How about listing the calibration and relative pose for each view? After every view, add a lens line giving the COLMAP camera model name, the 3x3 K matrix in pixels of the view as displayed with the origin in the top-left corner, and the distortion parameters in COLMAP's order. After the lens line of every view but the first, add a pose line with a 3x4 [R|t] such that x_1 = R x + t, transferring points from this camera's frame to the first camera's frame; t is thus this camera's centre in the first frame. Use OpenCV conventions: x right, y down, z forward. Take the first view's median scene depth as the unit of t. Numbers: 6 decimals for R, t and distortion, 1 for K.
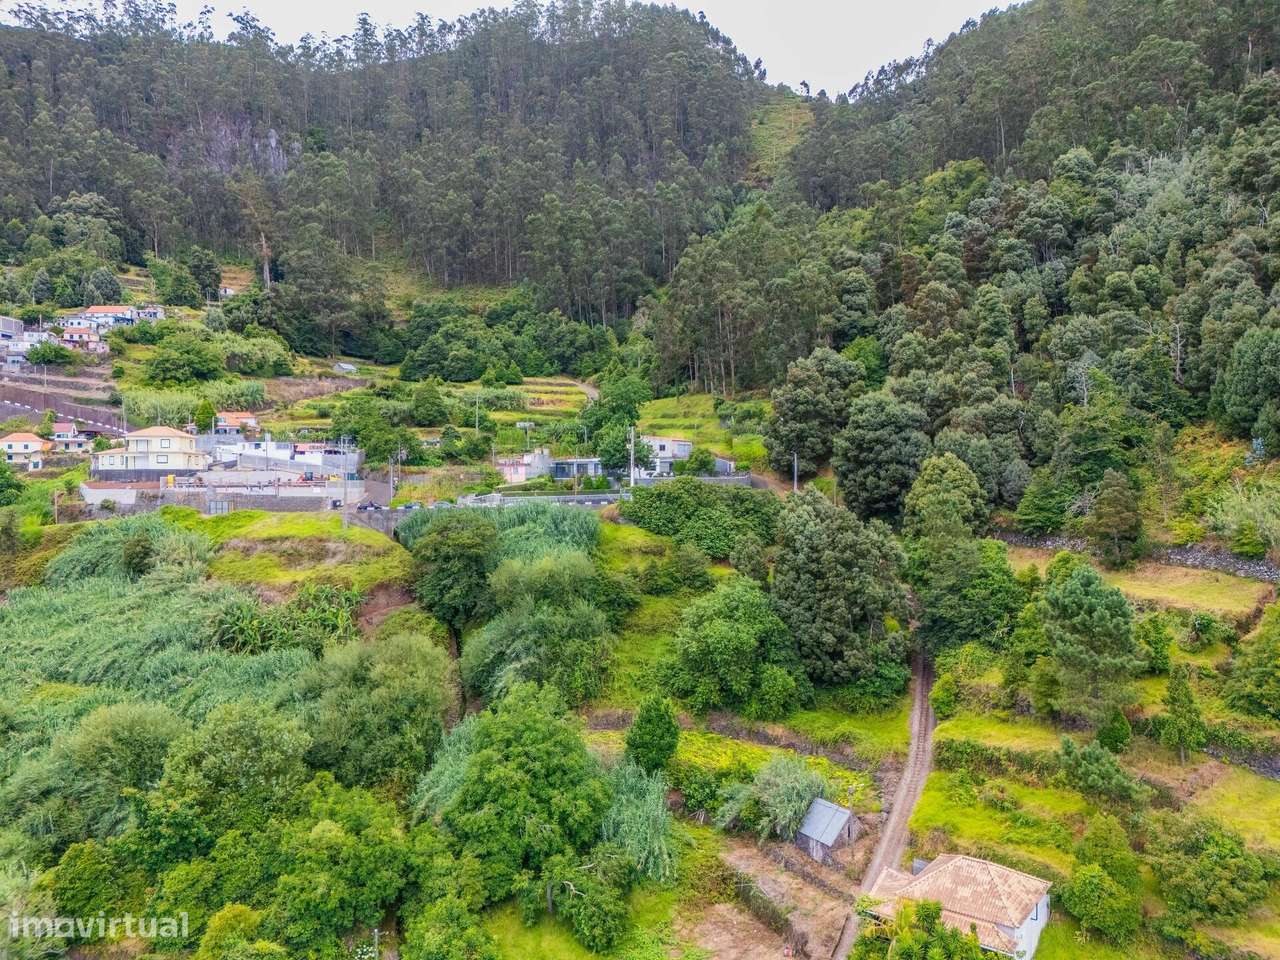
lens RADIAL K [[933.7, 0, 643.3], [0, 933.7, 483.4], [0, 0, 1]] dist [0.074539, -0.073602]
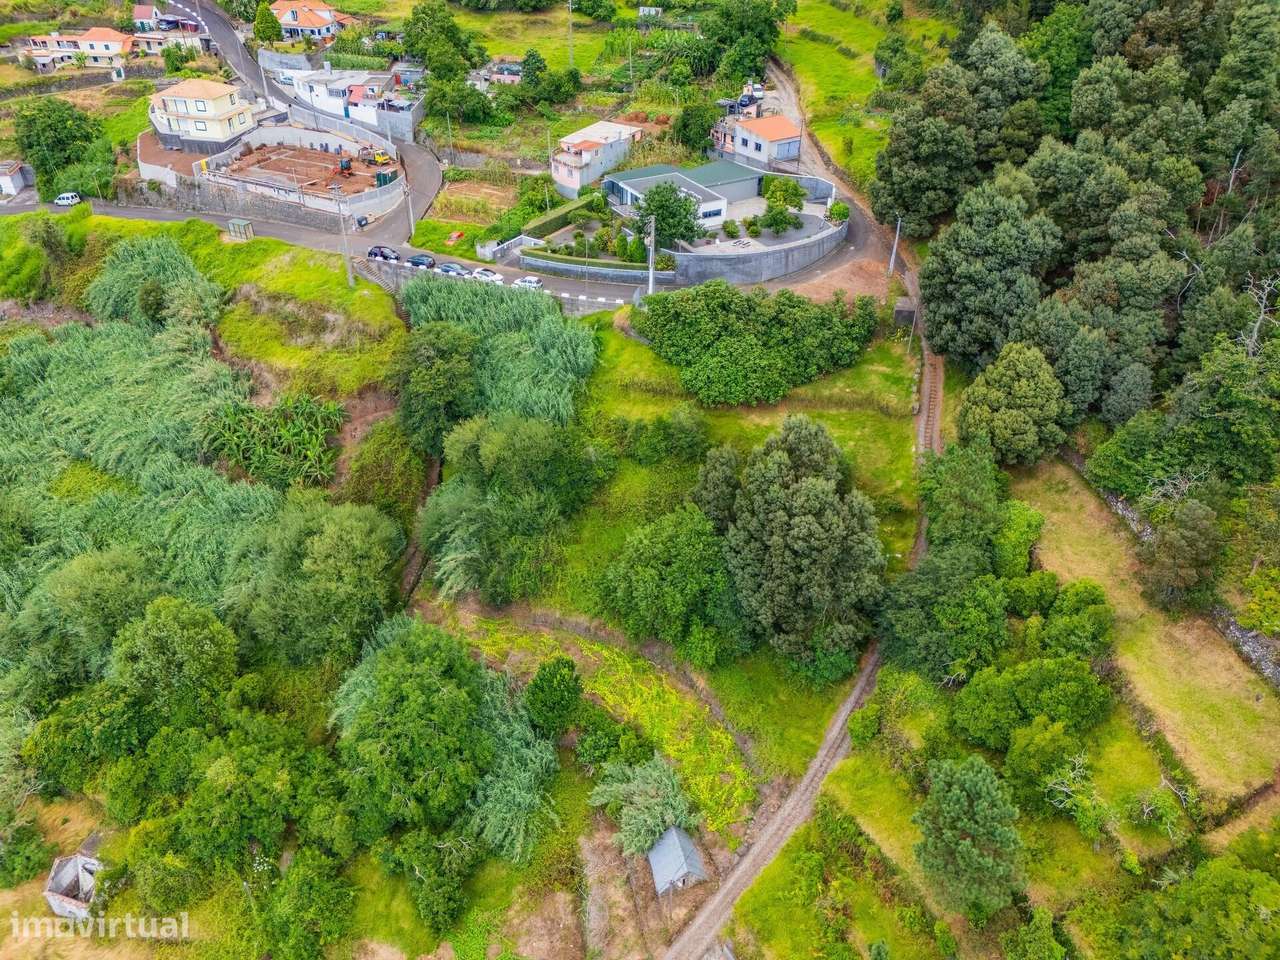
lens RADIAL K [[933.7, 0, 644.3], [0, 933.7, 480.3], [0, 0, 1]] dist [0.074539, -0.073602]
pose [[0.959892, 0.173611, -0.220151, 0.193523], [-0.018598, 0.822914, 0.567861, -0.326783], [0.279753, -0.540991, 0.793138, 0.255190]]
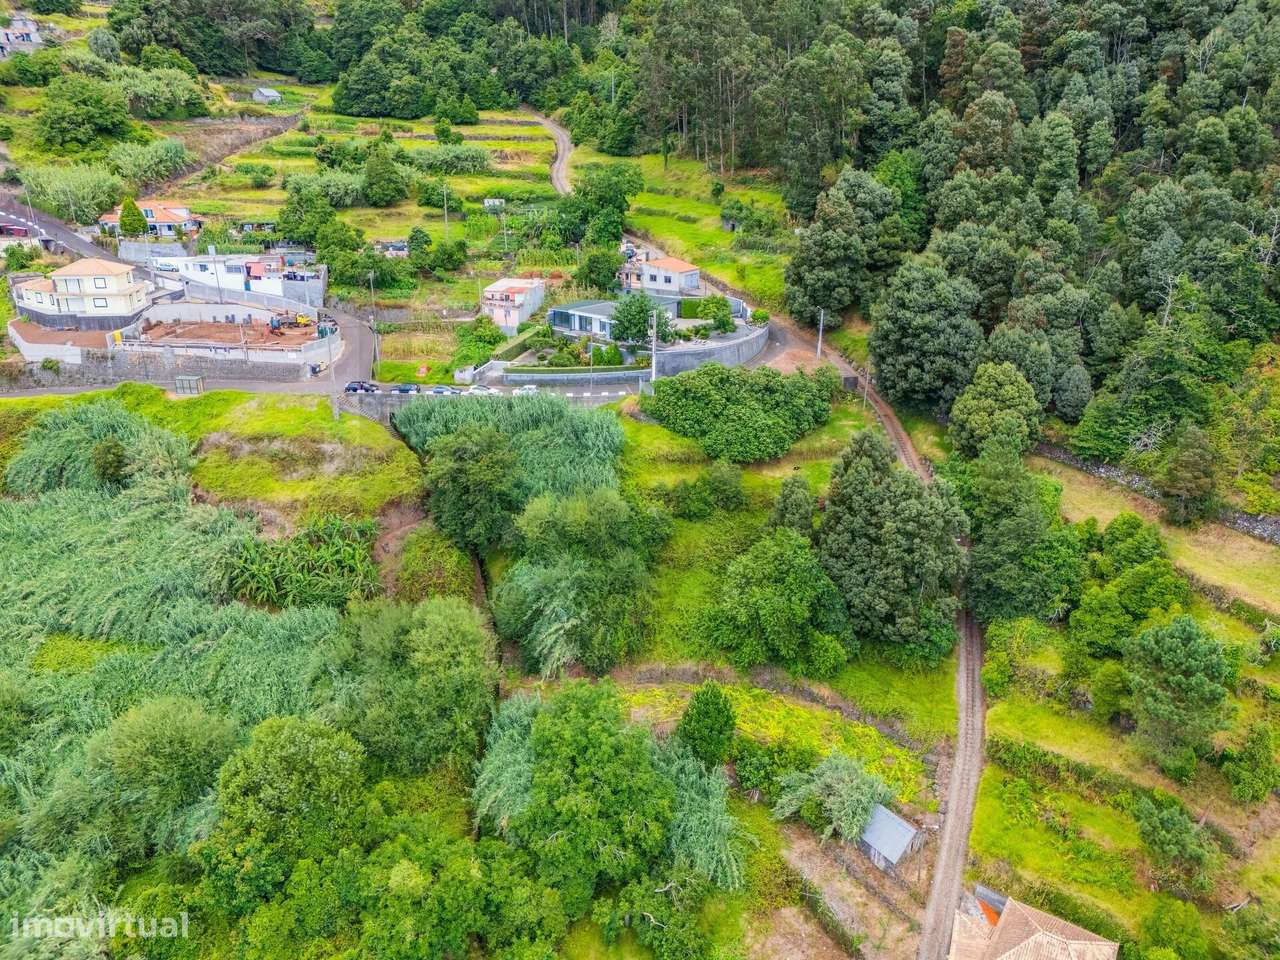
lens RADIAL K [[933.7, 0, 642.6], [0, 933.7, 480.2], [0, 0, 1]] dist [0.074539, -0.073602]
pose [[0.997731, -0.012269, 0.066194, -0.084711], [-0.011567, 0.937386, 0.348101, -0.219655], [-0.066320, -0.348077, 0.935117, 0.112280]]
